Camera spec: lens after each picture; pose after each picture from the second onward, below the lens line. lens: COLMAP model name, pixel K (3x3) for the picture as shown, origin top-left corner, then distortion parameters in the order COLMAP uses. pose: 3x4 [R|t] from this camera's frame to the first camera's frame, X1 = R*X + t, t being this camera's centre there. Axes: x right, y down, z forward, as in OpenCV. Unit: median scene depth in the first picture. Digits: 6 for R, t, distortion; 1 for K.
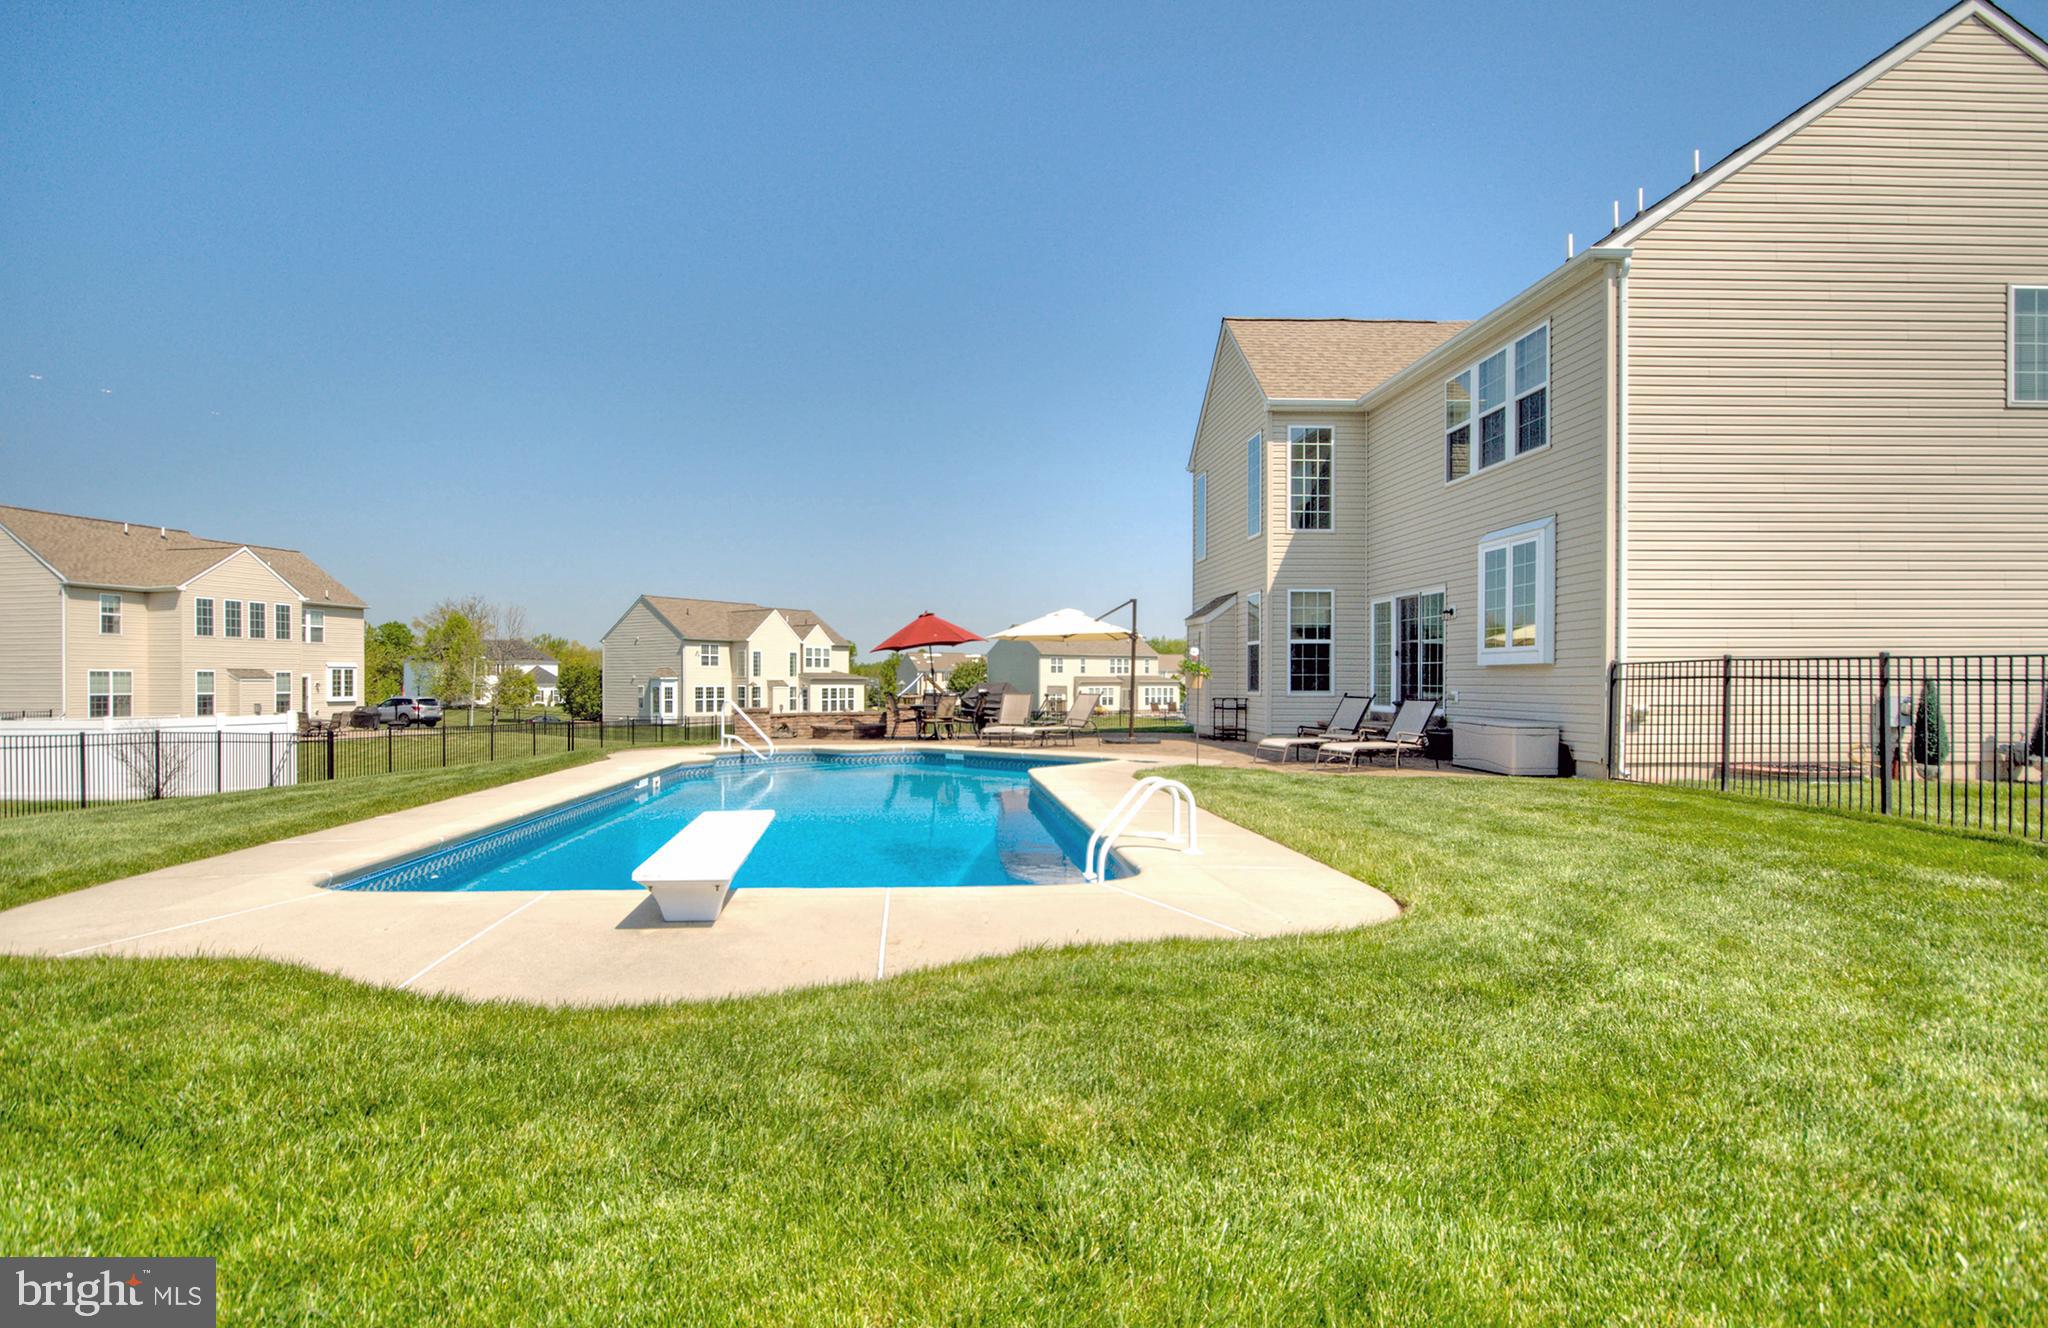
lens RADIAL K [[1070.3, 0, 957.5], [0, 1070.3, 685.3], [0, 0, 1]] dist [-0.001948, -0.000566]
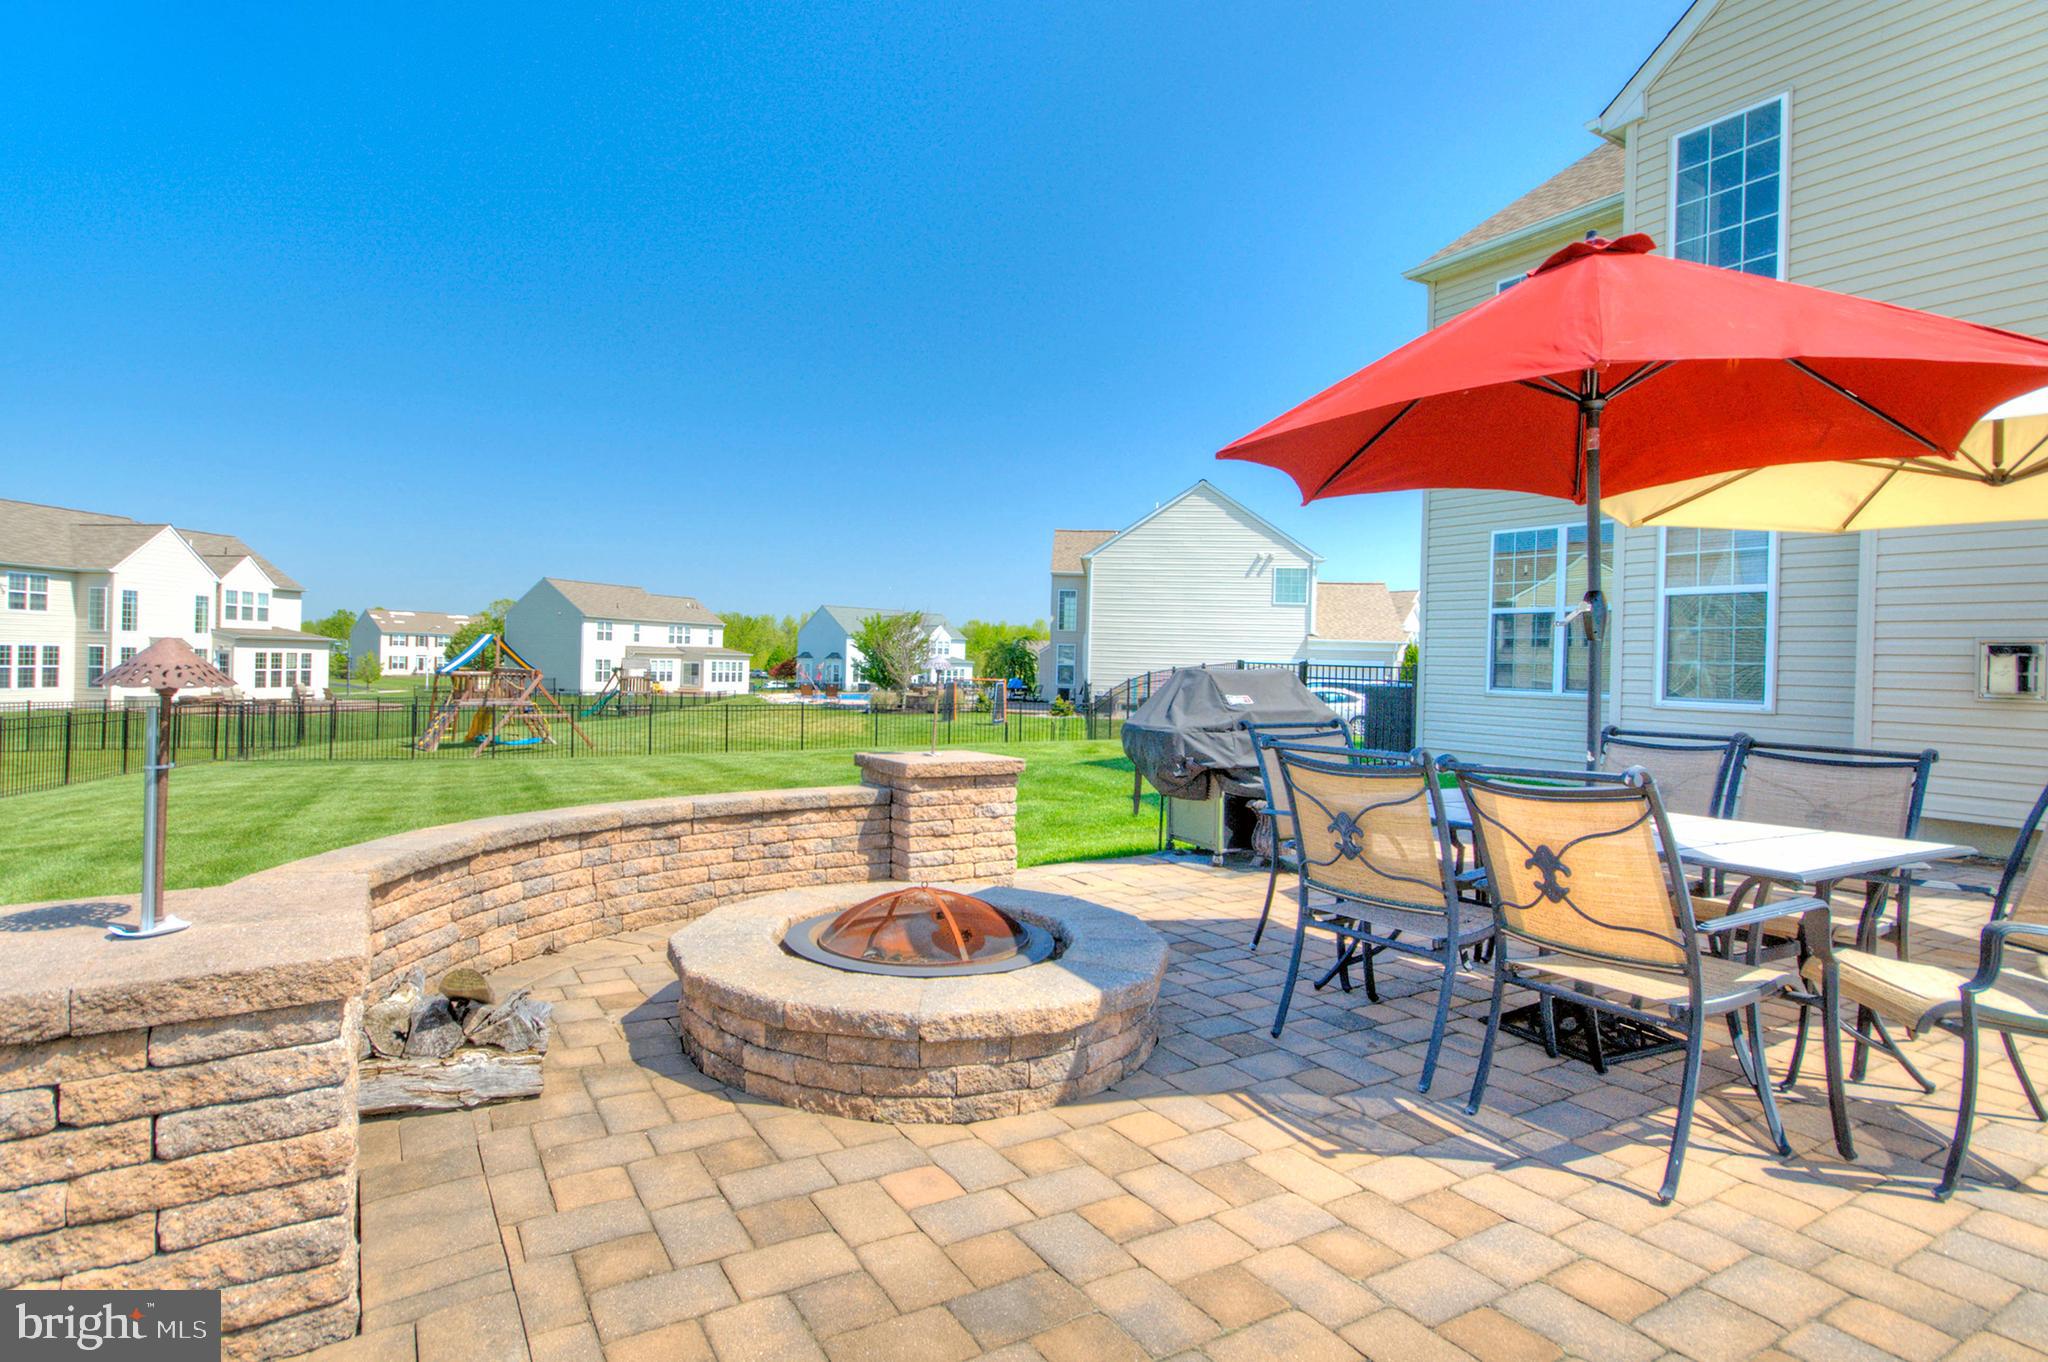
lens RADIAL K [[1025.9, 0, 986.4], [0, 1025.9, 657.0], [0, 0, 1]] dist [-0.004927, 0.001360]
pose [[0.869930, 0.024560, 0.492564, -0.199103], [-0.024109, 0.999683, -0.007266, -0.003157], [-0.492586, -0.005554, 0.870246, 1.021298]]
